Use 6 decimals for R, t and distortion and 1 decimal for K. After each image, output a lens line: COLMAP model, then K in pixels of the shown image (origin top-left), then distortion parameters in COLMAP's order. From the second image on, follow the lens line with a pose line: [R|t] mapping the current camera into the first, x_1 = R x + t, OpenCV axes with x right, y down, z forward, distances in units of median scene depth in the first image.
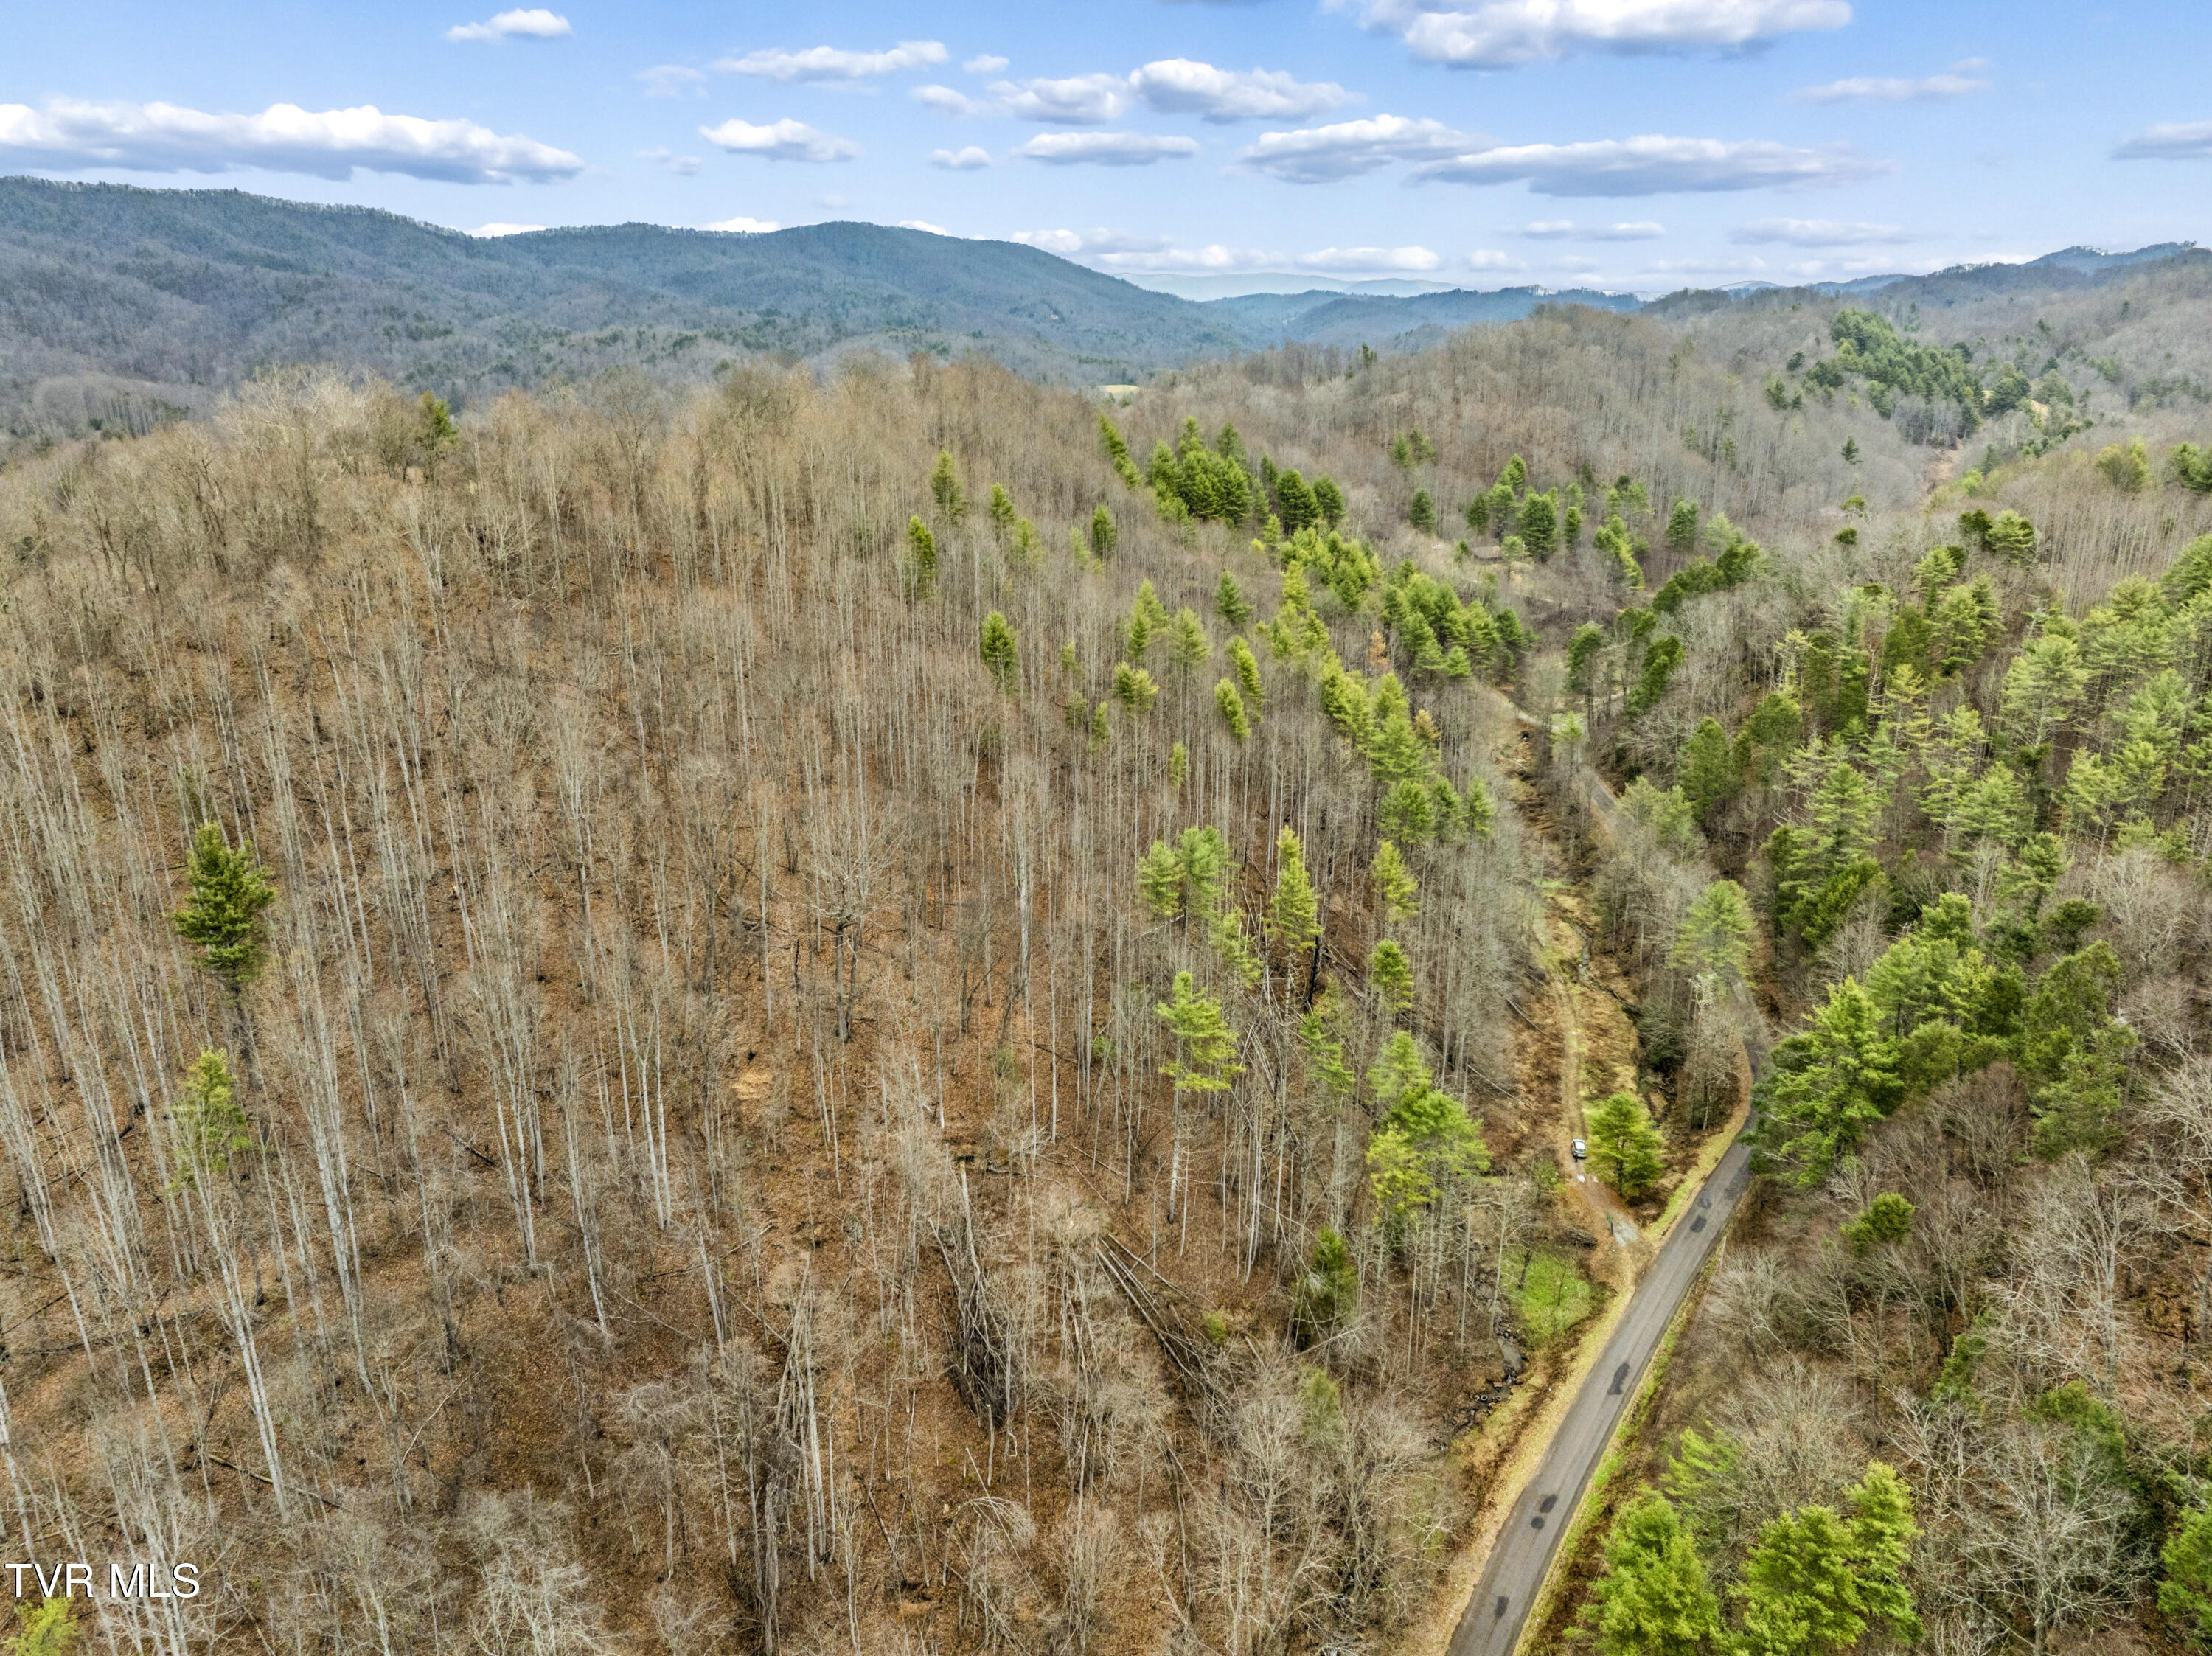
lens RADIAL K [[1557.6, 0, 1106.0], [0, 1557.6, 828.0], [0, 0, 1]] dist [-0.030350, -0.008170]
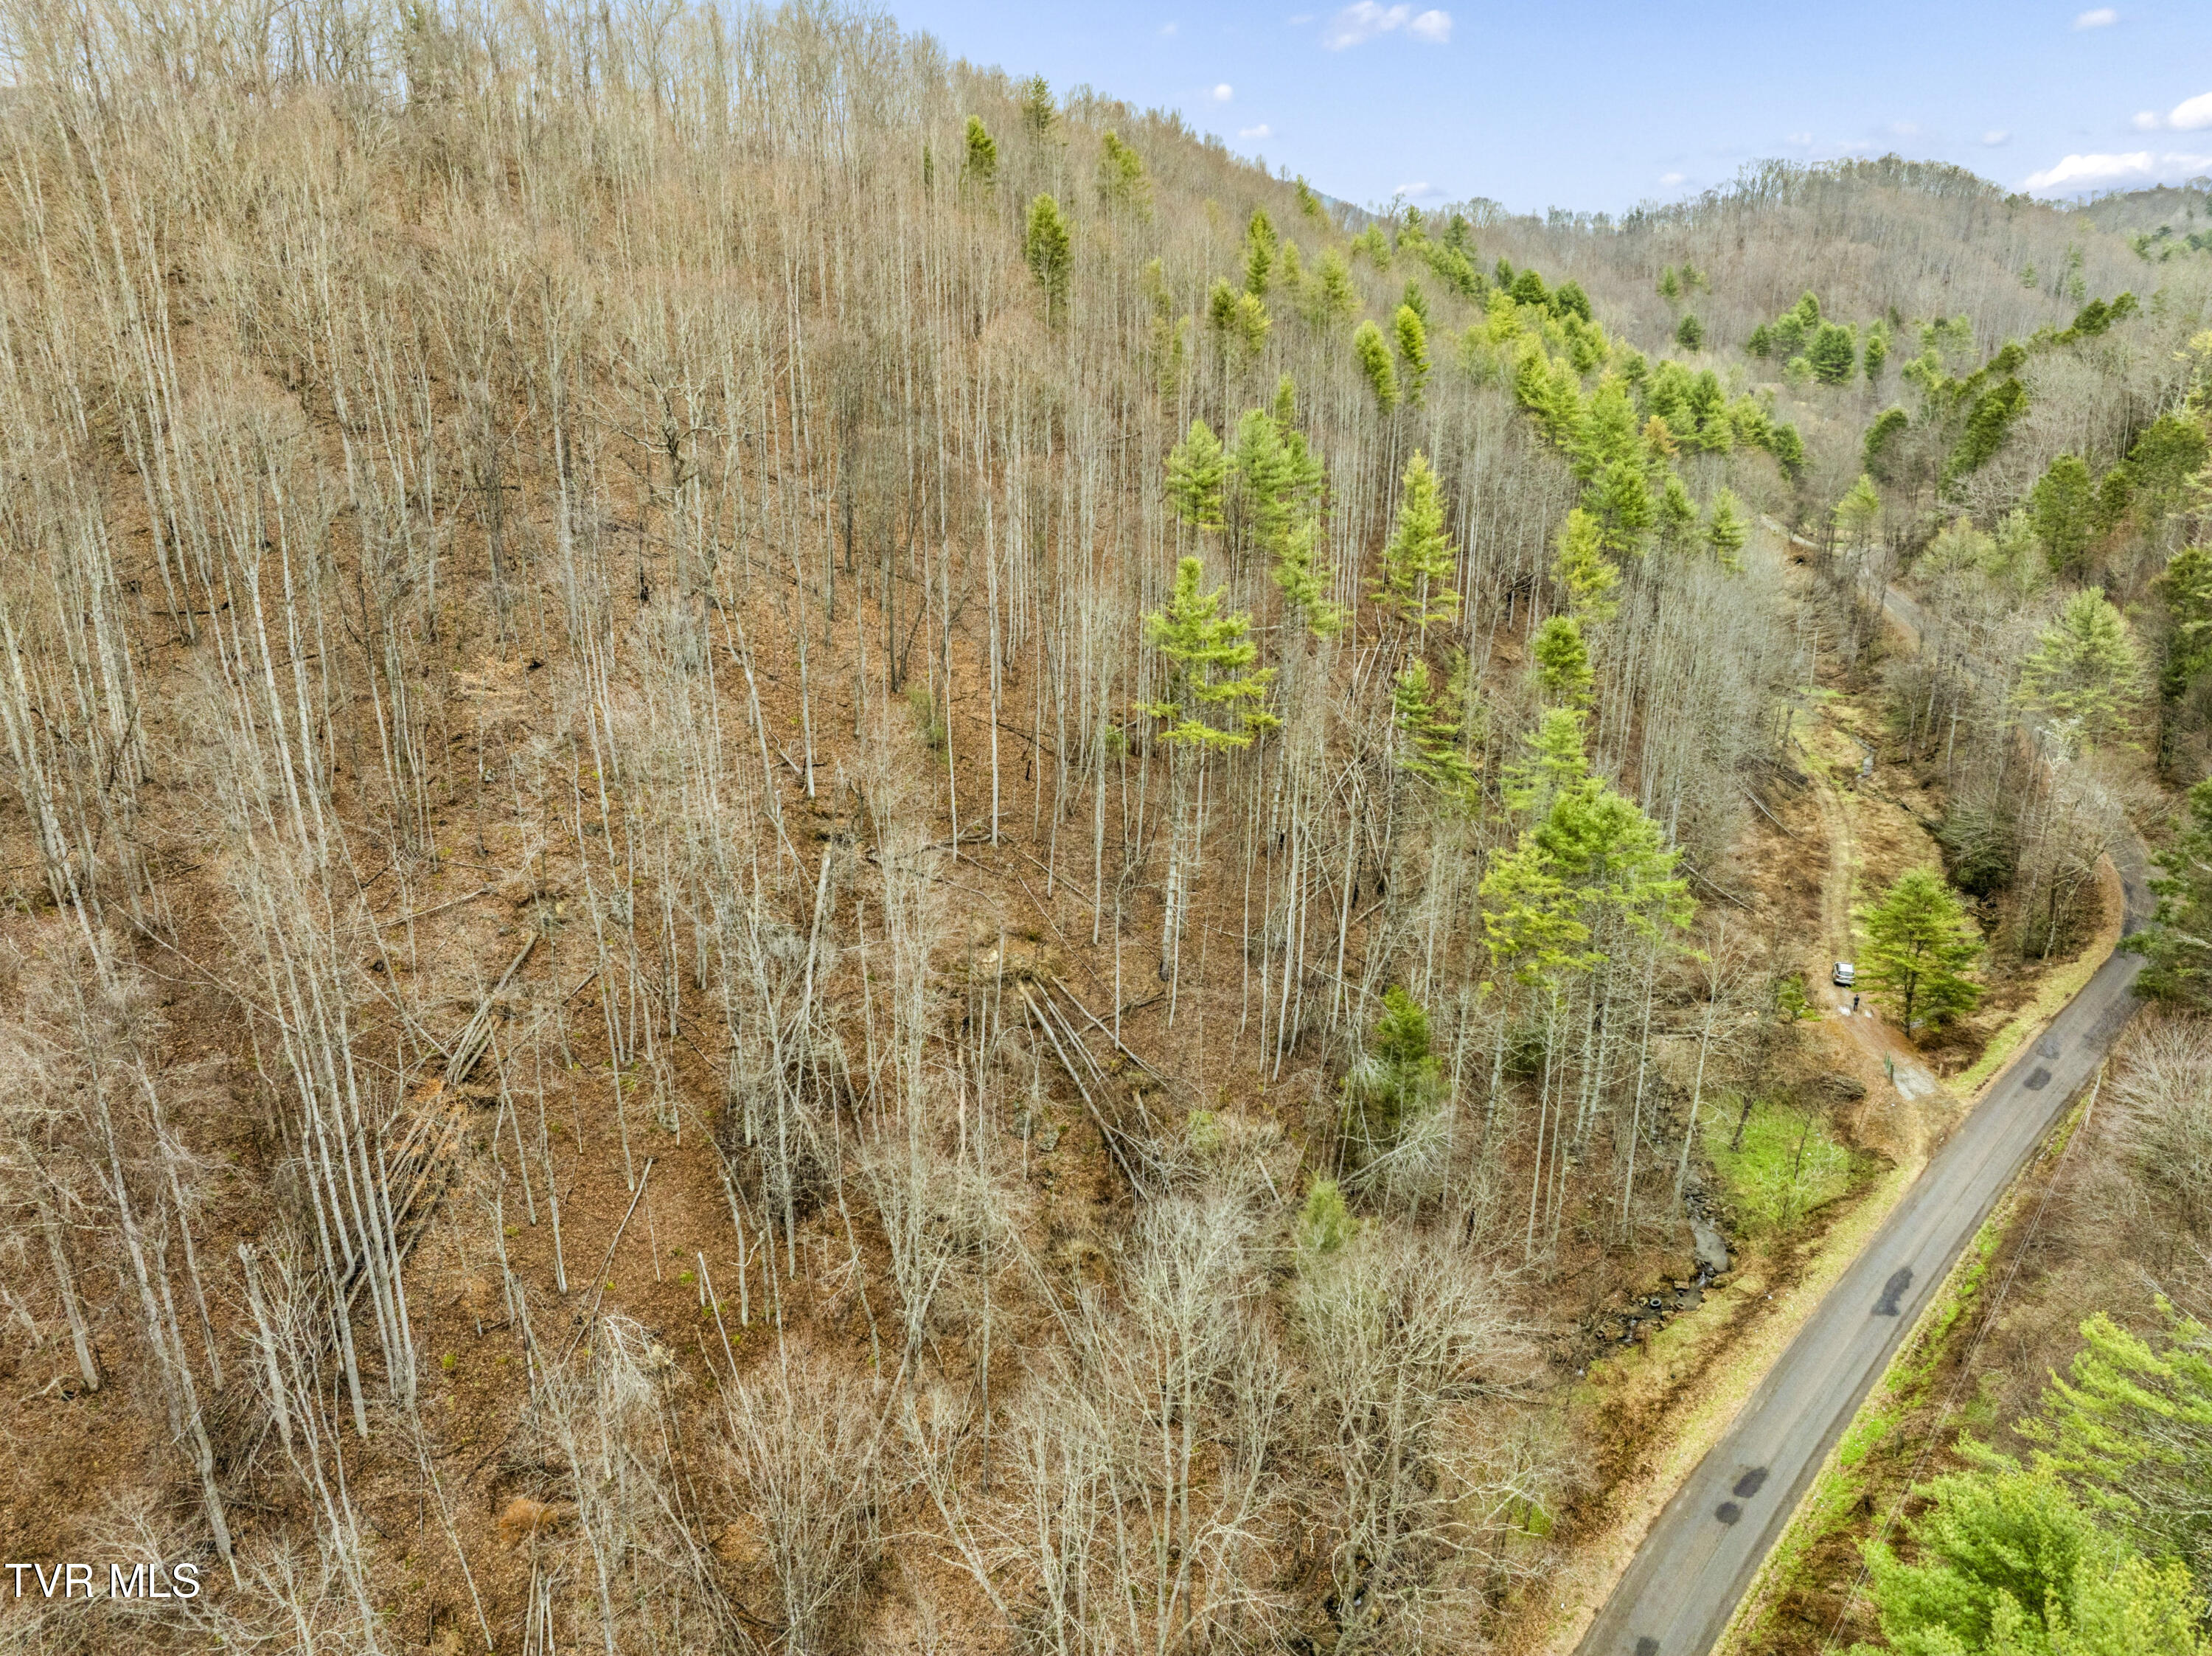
lens RADIAL K [[1523.6, 0, 1106.0], [0, 1523.6, 828.0], [0, 0, 1]] dist [-0.041934, 0.002830]
pose [[0.984844, 0.058061, -0.163433, 0.107368], [-0.054046, 0.998120, 0.028907, 0.161424], [0.164804, -0.019636, 0.986131, 0.350584]]
